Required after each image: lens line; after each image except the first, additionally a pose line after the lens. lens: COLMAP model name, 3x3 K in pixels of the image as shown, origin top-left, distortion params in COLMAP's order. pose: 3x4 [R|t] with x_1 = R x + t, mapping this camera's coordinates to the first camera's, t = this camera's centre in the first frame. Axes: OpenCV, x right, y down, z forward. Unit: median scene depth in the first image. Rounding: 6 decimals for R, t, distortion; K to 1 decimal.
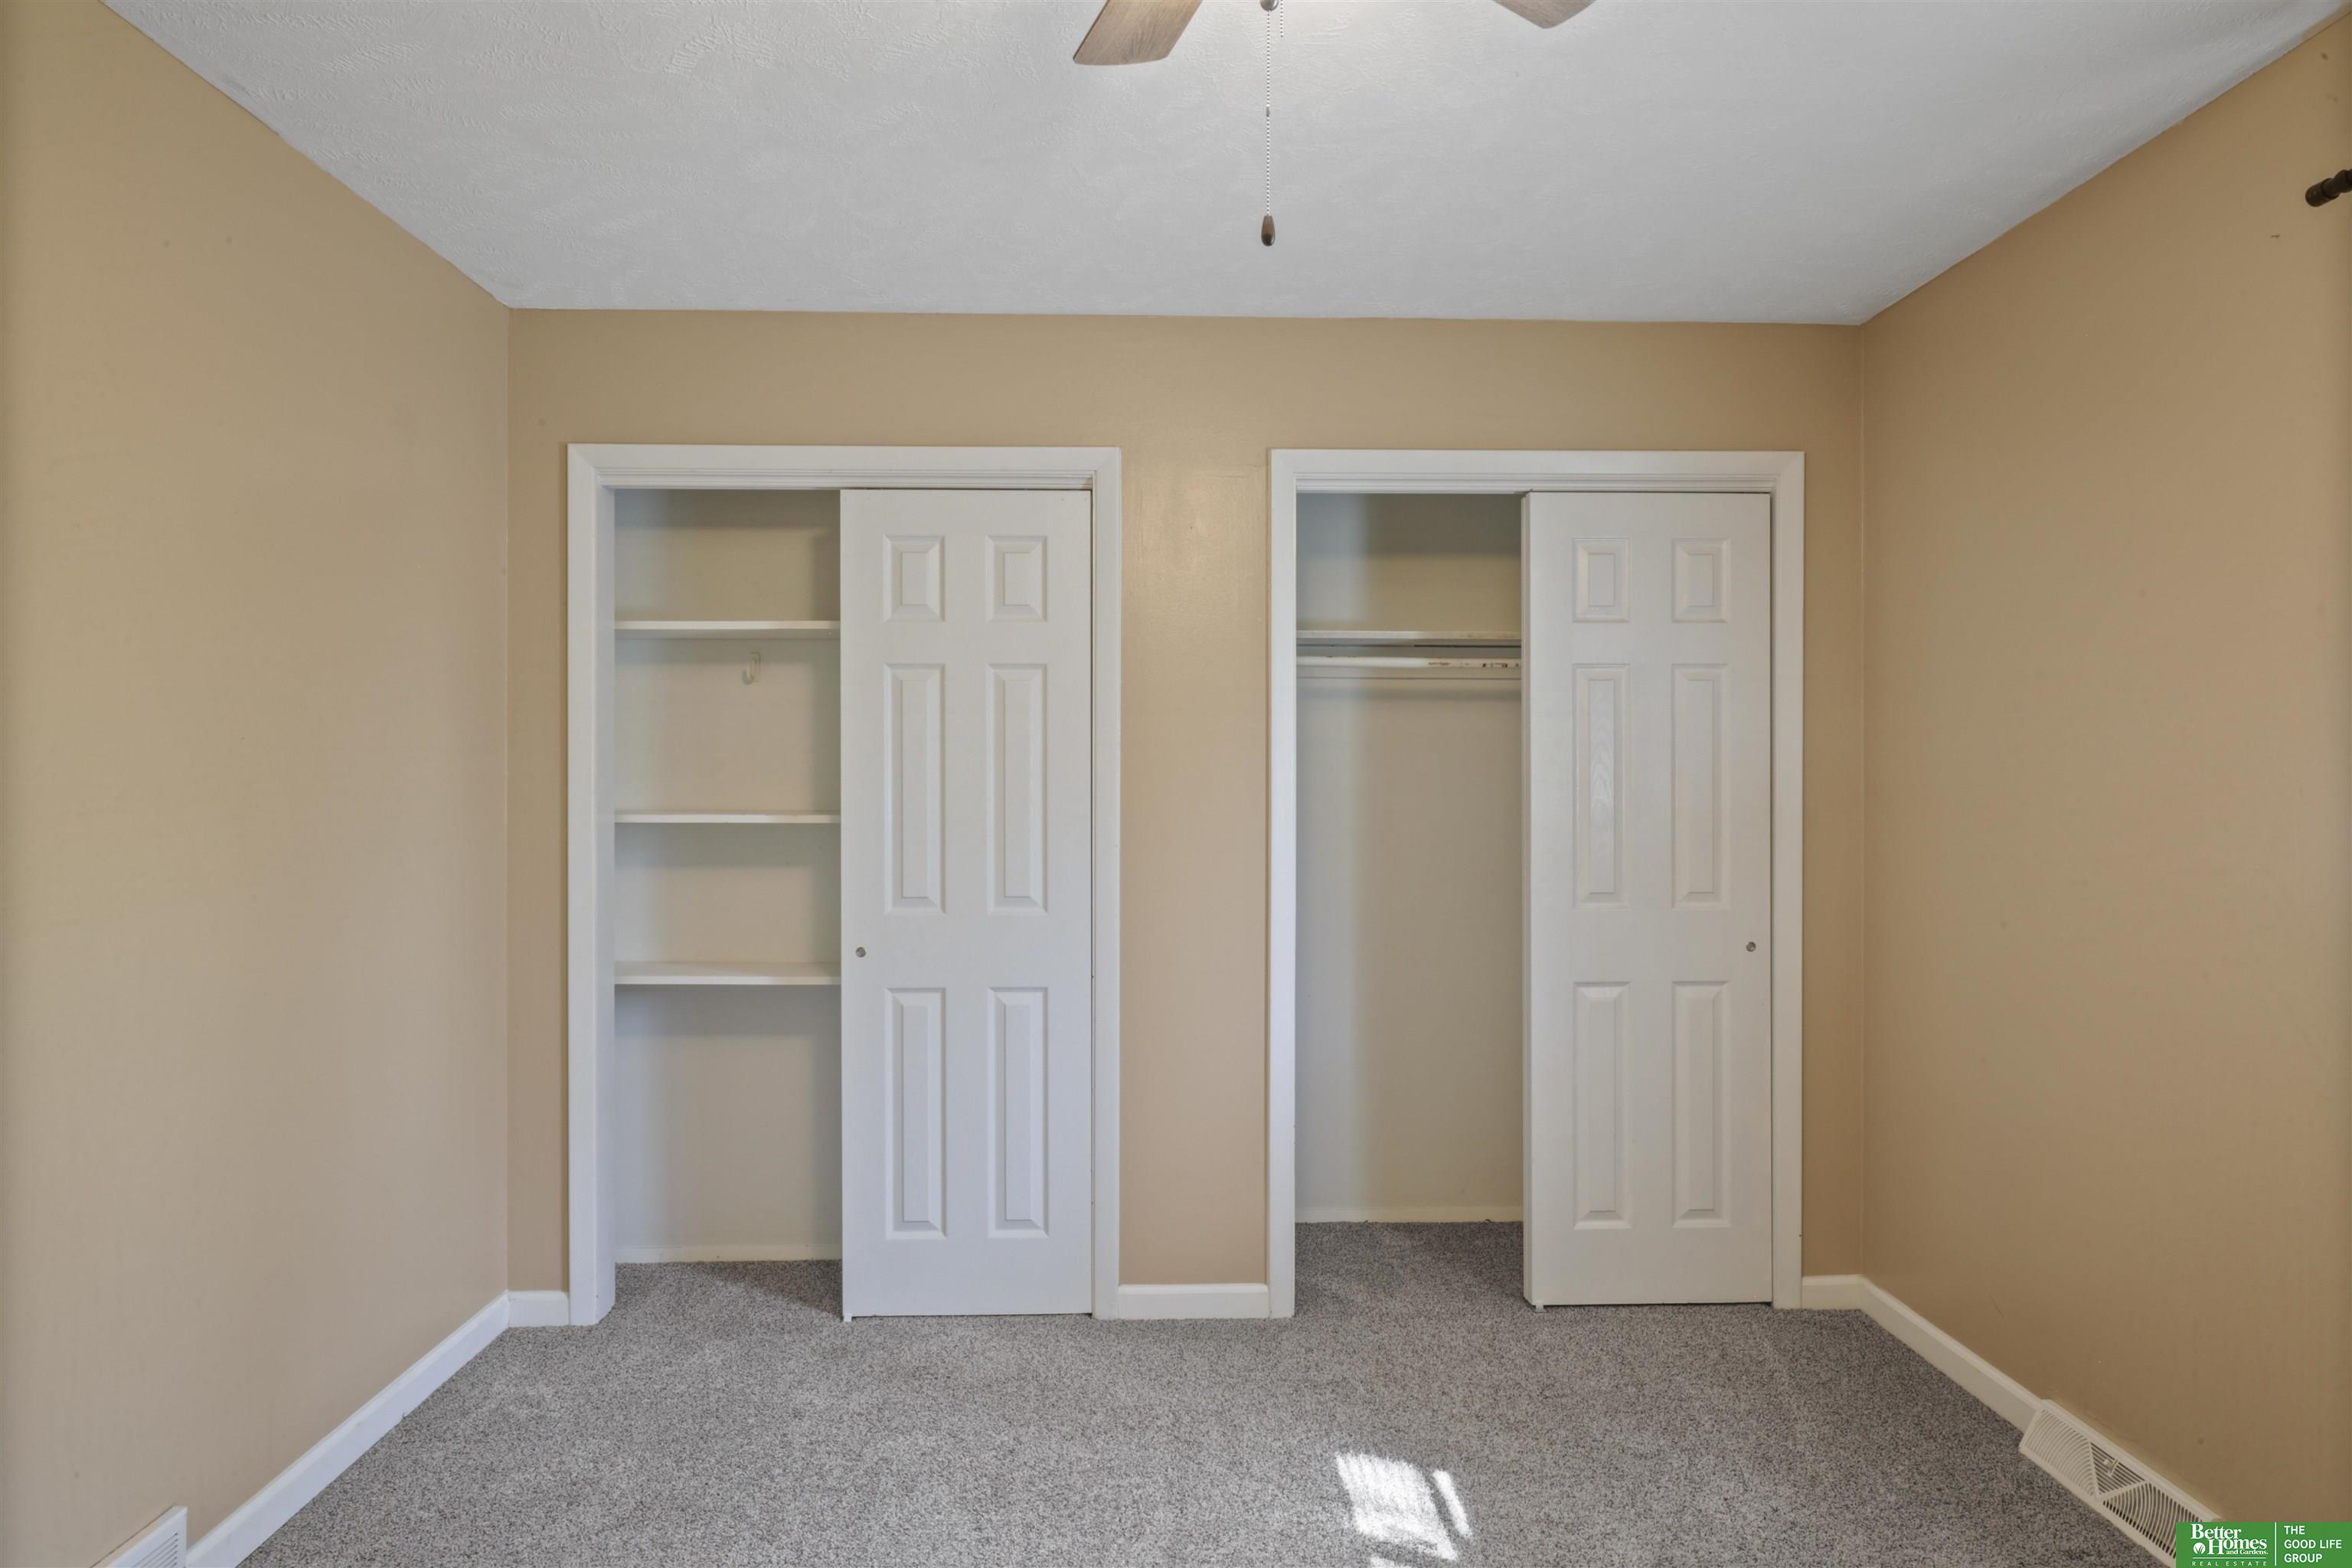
lens RADIAL K [[1490.6, 0, 1178.7], [0, 1490.6, 780.3], [0, 0, 1]] dist [-0.014026, 0.020593]
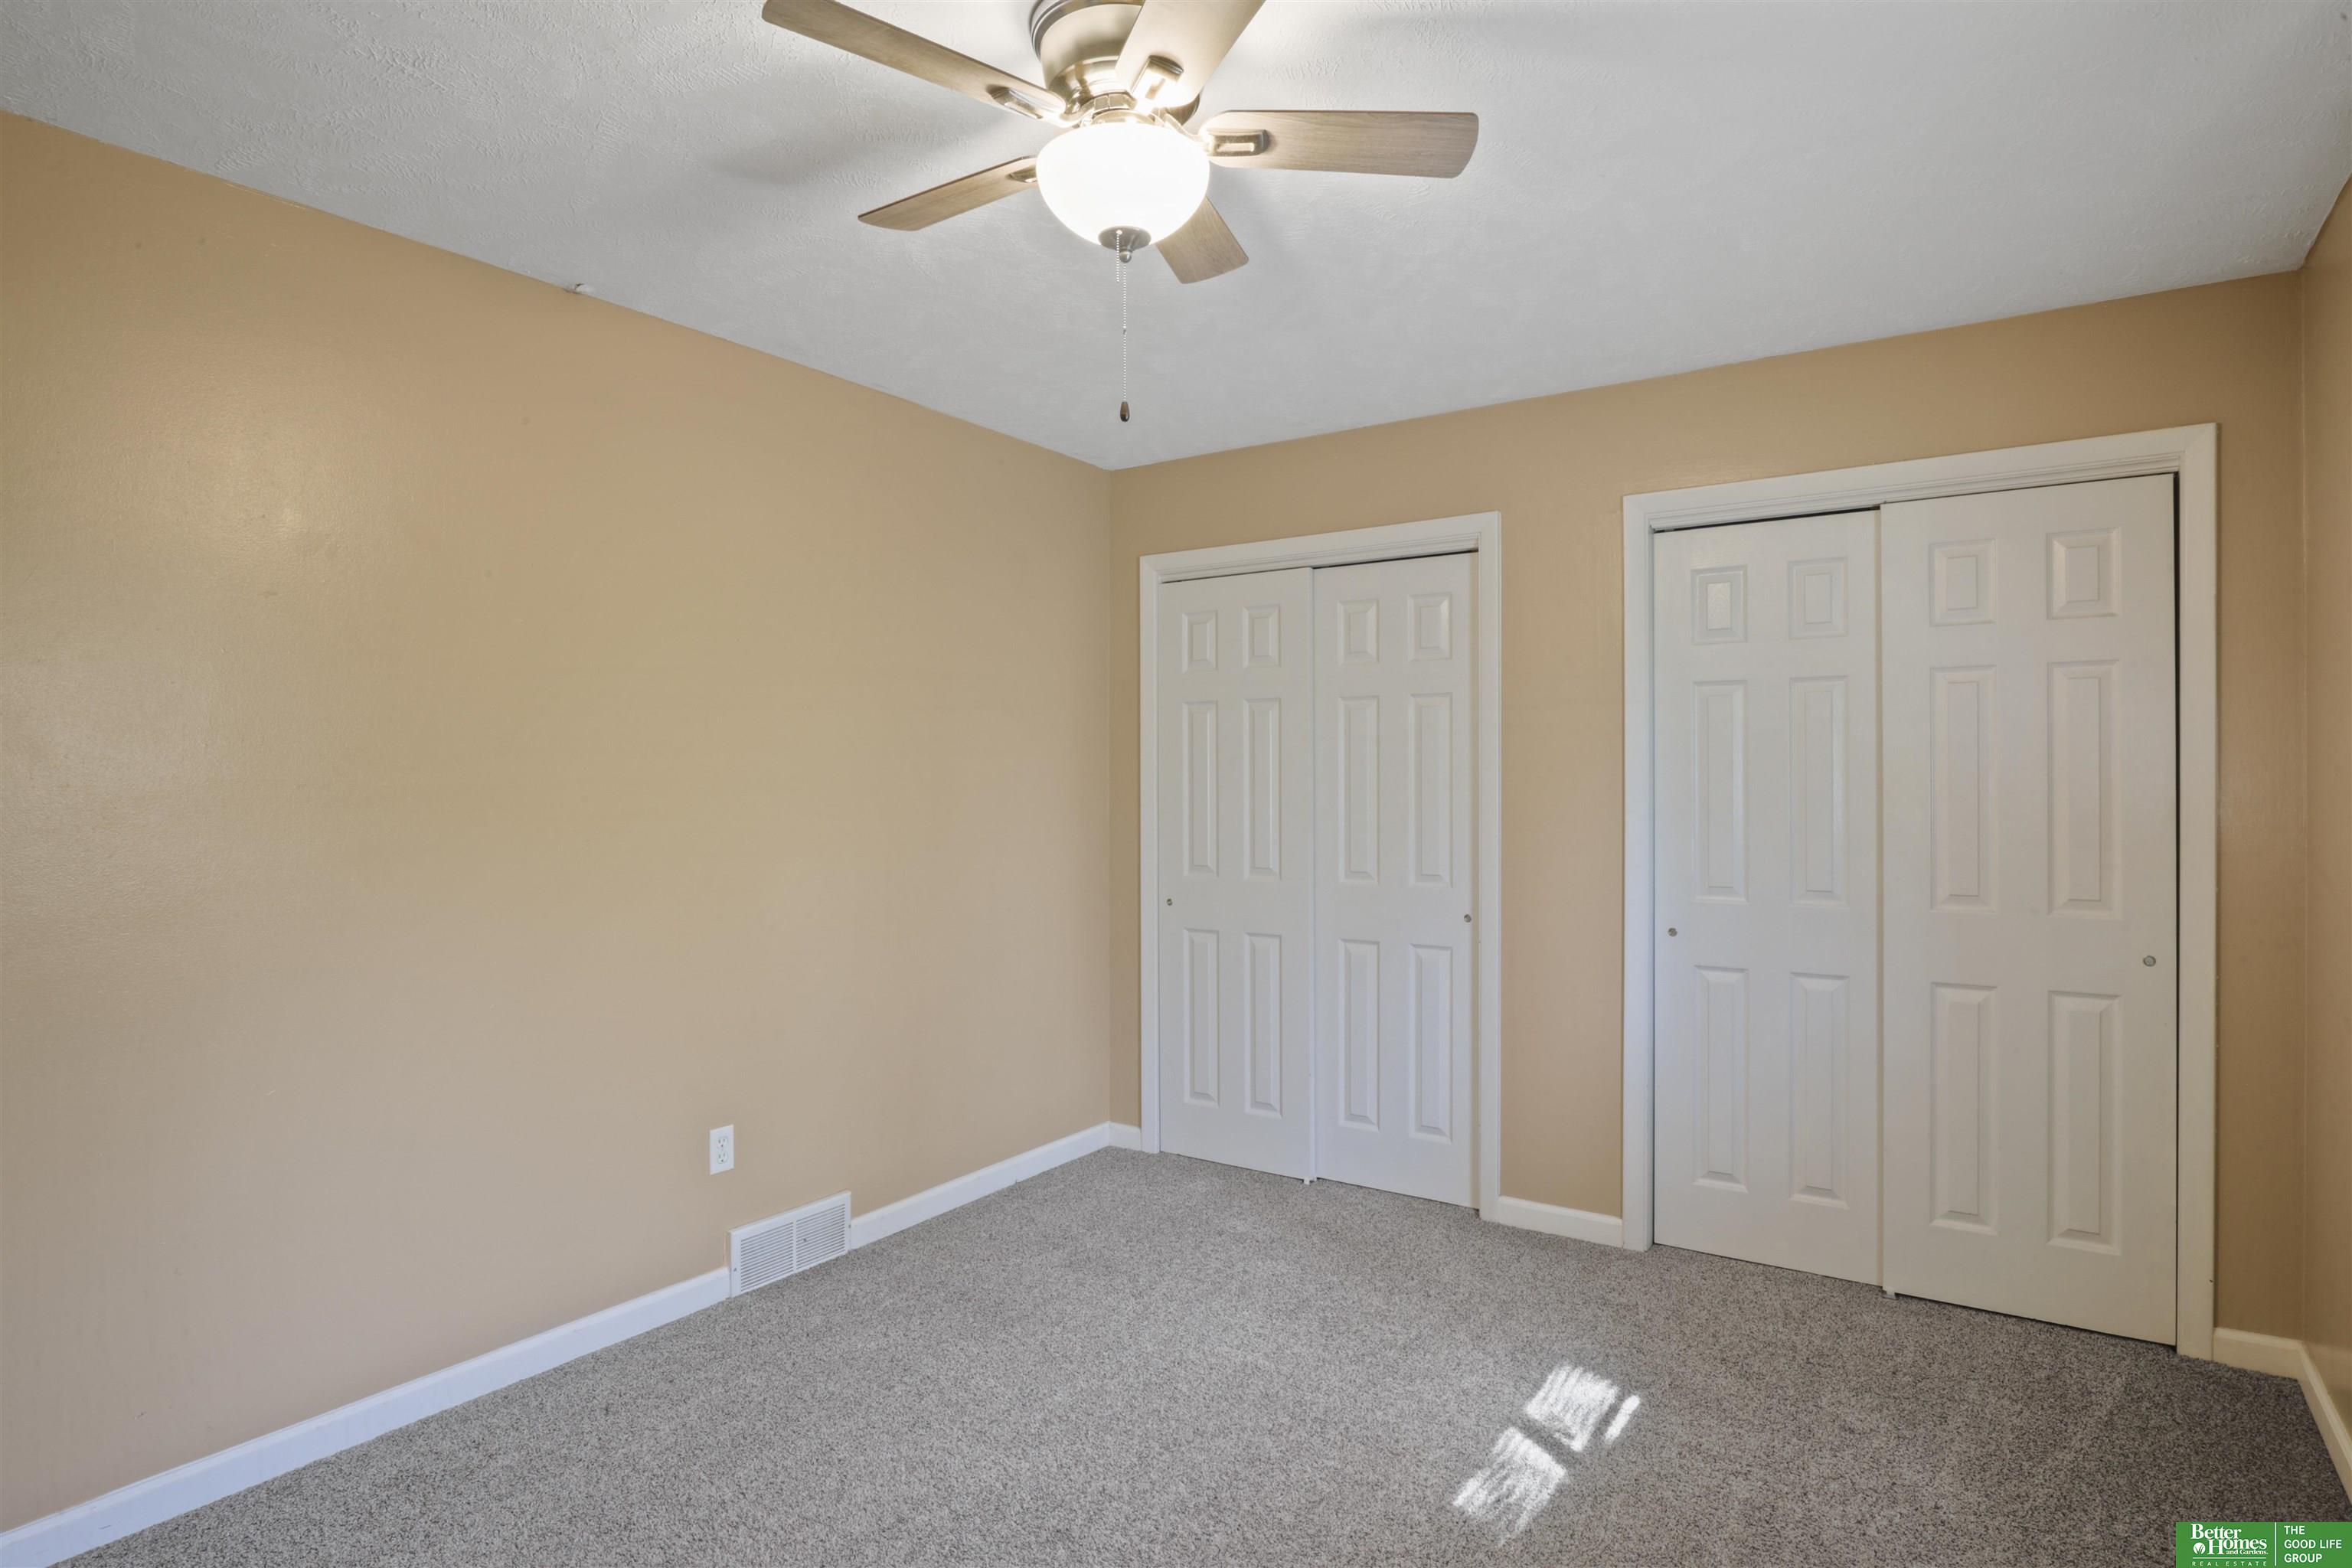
lens RADIAL K [[1251.9, 0, 1183.7], [0, 1251.9, 775.1], [0, 0, 1]] dist [-0.015936, 0.001667]
pose [[0.810851, -0.004038, -0.585239, 0.354102], [0.000771, 0.999983, -0.005832, -0.000674], [0.585252, 0.004278, 0.810840, 0.013635]]
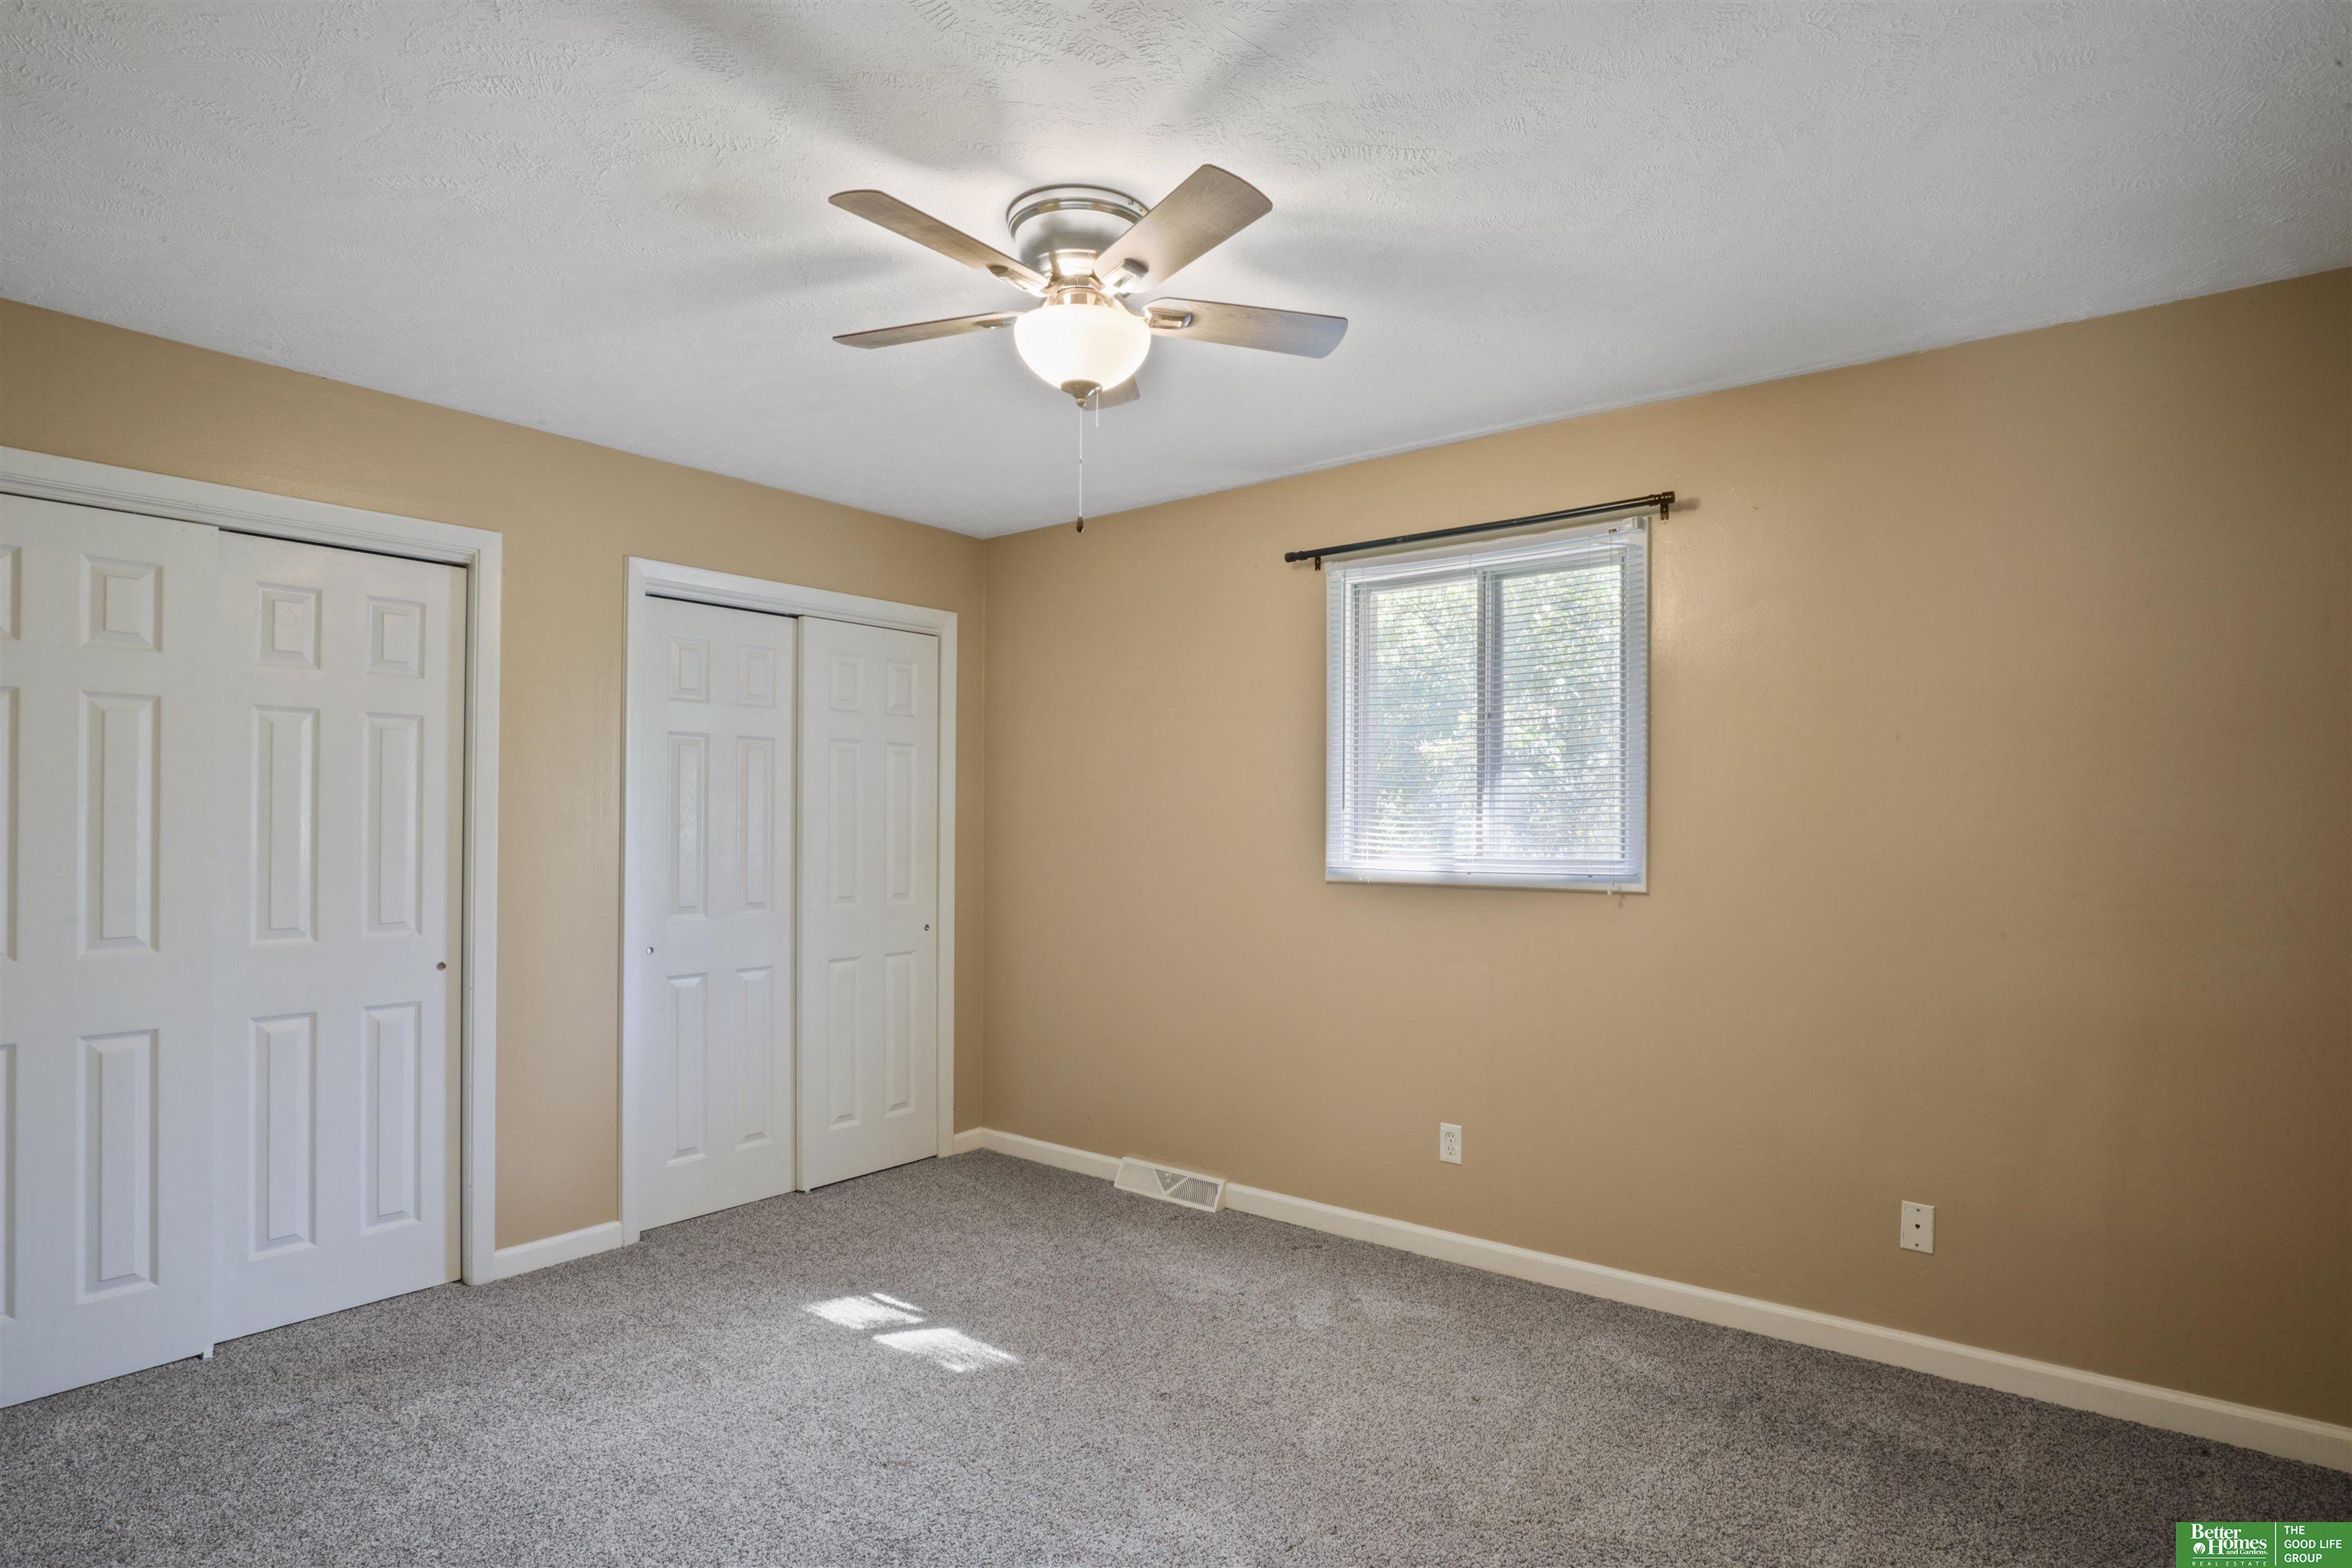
lens RADIAL K [[1251.9, 0, 1190.3], [0, 1251.9, 803.1], [0, 0, 1]] dist [-0.015936, 0.001667]
pose [[0.638150, 0.014742, 0.769771, -0.449906], [-0.004882, 0.999874, -0.015102, 0.000821], [-0.769897, 0.005879, 0.638142, -0.042815]]
